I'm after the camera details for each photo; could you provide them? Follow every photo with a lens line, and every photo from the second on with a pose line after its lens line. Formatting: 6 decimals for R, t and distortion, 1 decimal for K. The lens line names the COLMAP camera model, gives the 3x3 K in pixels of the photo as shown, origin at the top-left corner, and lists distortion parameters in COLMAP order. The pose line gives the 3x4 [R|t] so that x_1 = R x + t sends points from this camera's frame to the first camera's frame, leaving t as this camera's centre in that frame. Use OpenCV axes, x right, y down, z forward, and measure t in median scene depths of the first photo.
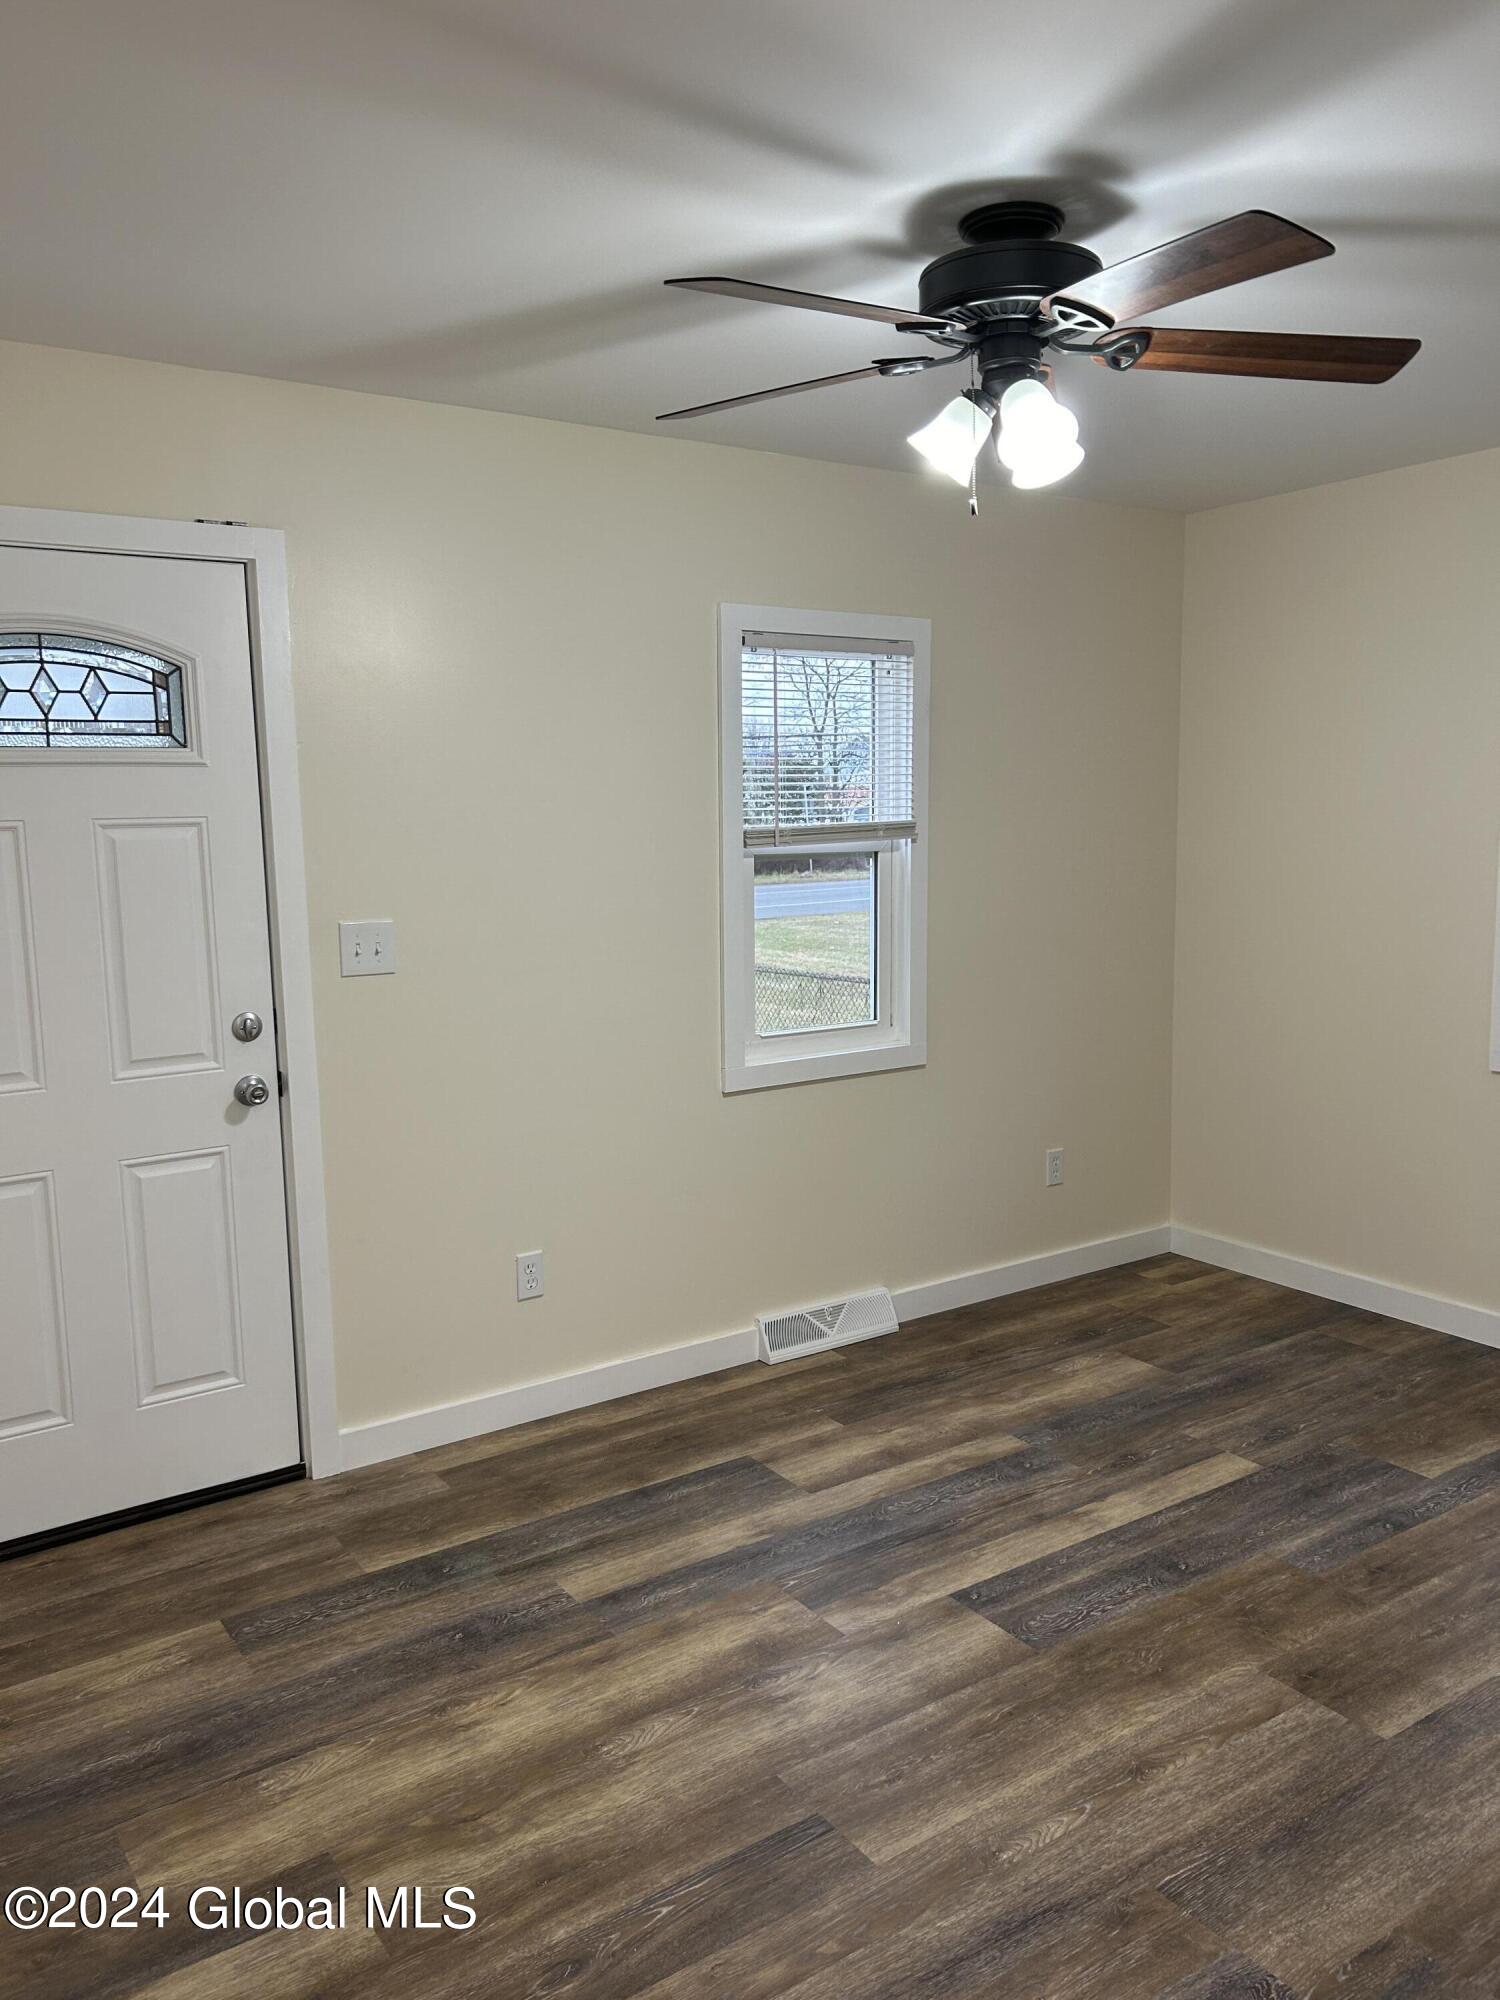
lens RADIAL K [[1503.1, 0, 752.4], [0, 1503.1, 990.8], [0, 0, 1]] dist [0.039820, -0.052380]
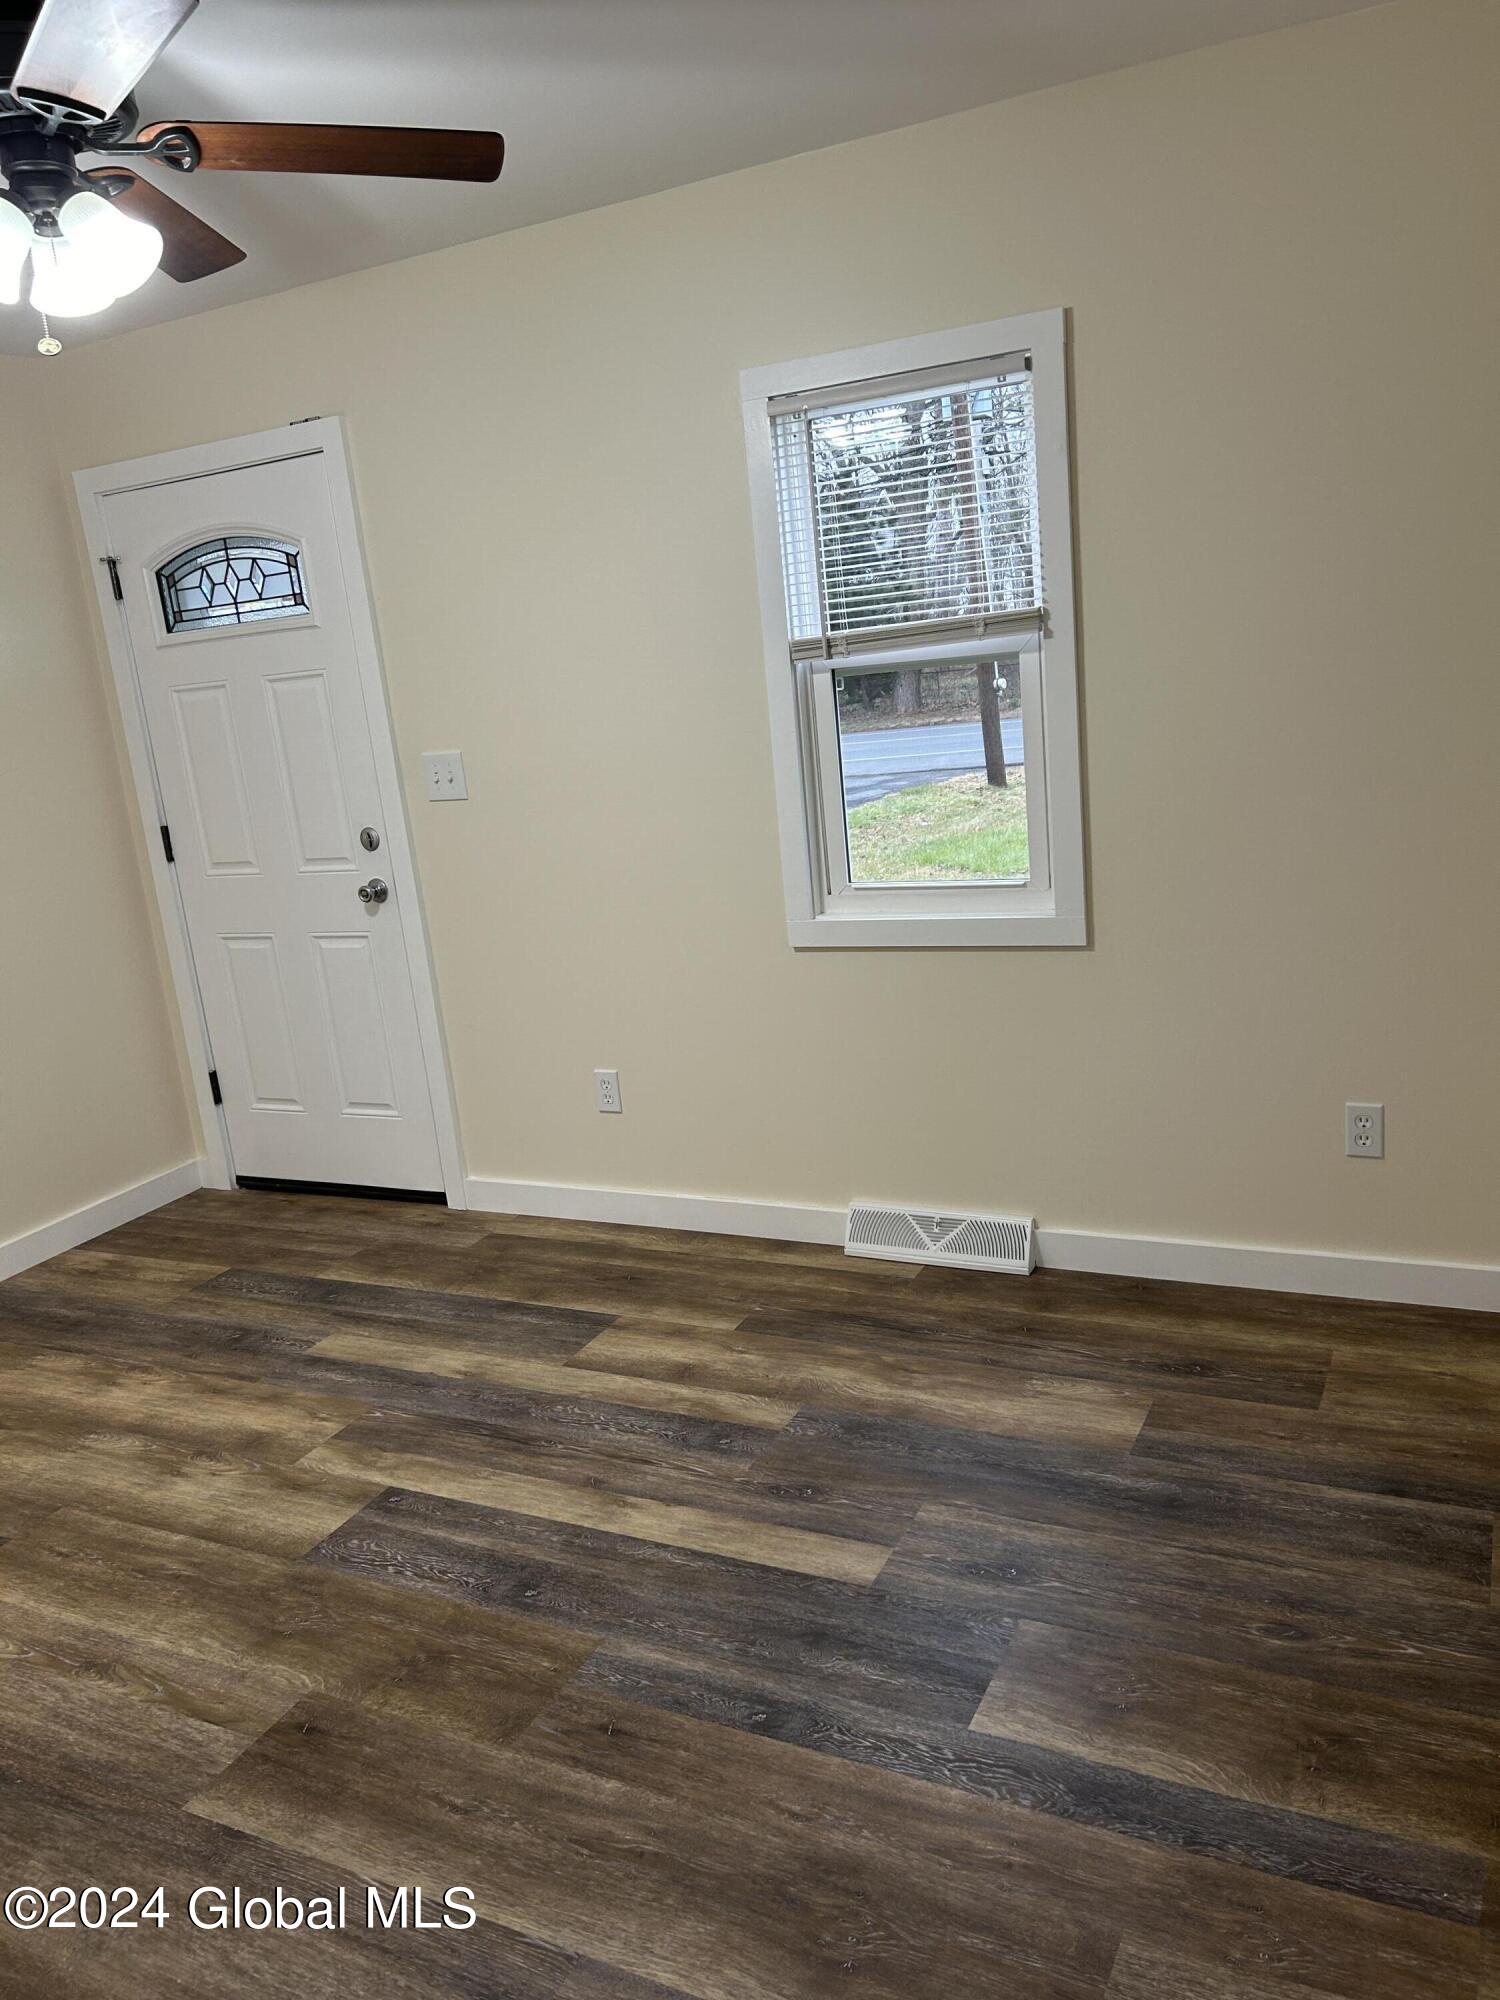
lens RADIAL K [[1503.1, 0, 752.4], [0, 1503.1, 990.8], [0, 0, 1]] dist [0.039820, -0.052380]
pose [[0.486626, 0.164298, -0.858022, 0.907228], [-0.013010, 0.983410, 0.180929, -0.082018], [0.873513, -0.076883, 0.480691, 0.673671]]
